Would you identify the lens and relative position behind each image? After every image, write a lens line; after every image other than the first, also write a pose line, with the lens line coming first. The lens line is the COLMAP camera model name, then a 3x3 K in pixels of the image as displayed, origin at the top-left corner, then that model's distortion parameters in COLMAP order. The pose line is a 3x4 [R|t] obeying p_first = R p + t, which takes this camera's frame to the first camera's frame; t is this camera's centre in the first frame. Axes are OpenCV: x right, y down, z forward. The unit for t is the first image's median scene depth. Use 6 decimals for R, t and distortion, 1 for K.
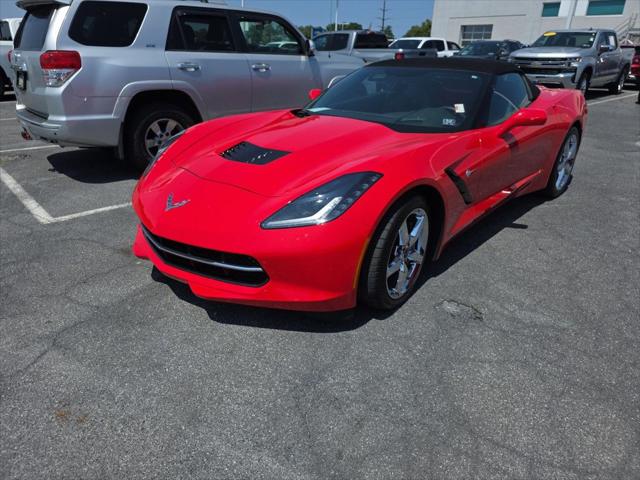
lens RADIAL K [[431.3, 0, 311.6], [0, 431.3, 240.8], [0, 0, 1]] dist [0.039177, -0.032342]
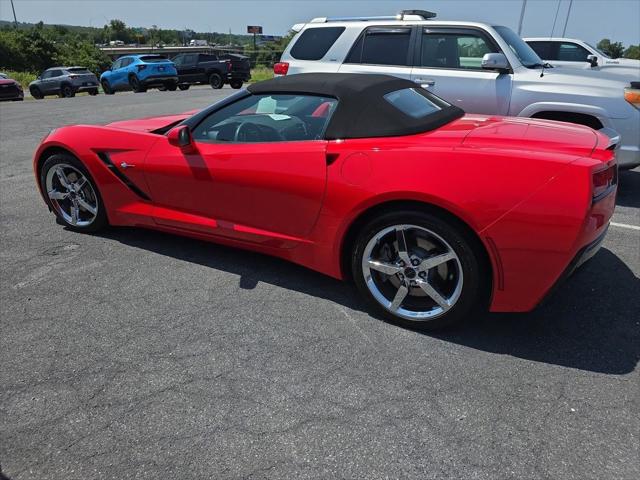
lens RADIAL K [[431.3, 0, 320.3], [0, 431.3, 237.0], [0, 0, 1]] dist [0.039177, -0.032342]
pose [[0.273476, 0.370358, -0.887719, 1.101000], [-0.403751, 0.881860, 0.243532, -0.331714], [0.873039, 0.291817, 0.390700, 0.726299]]
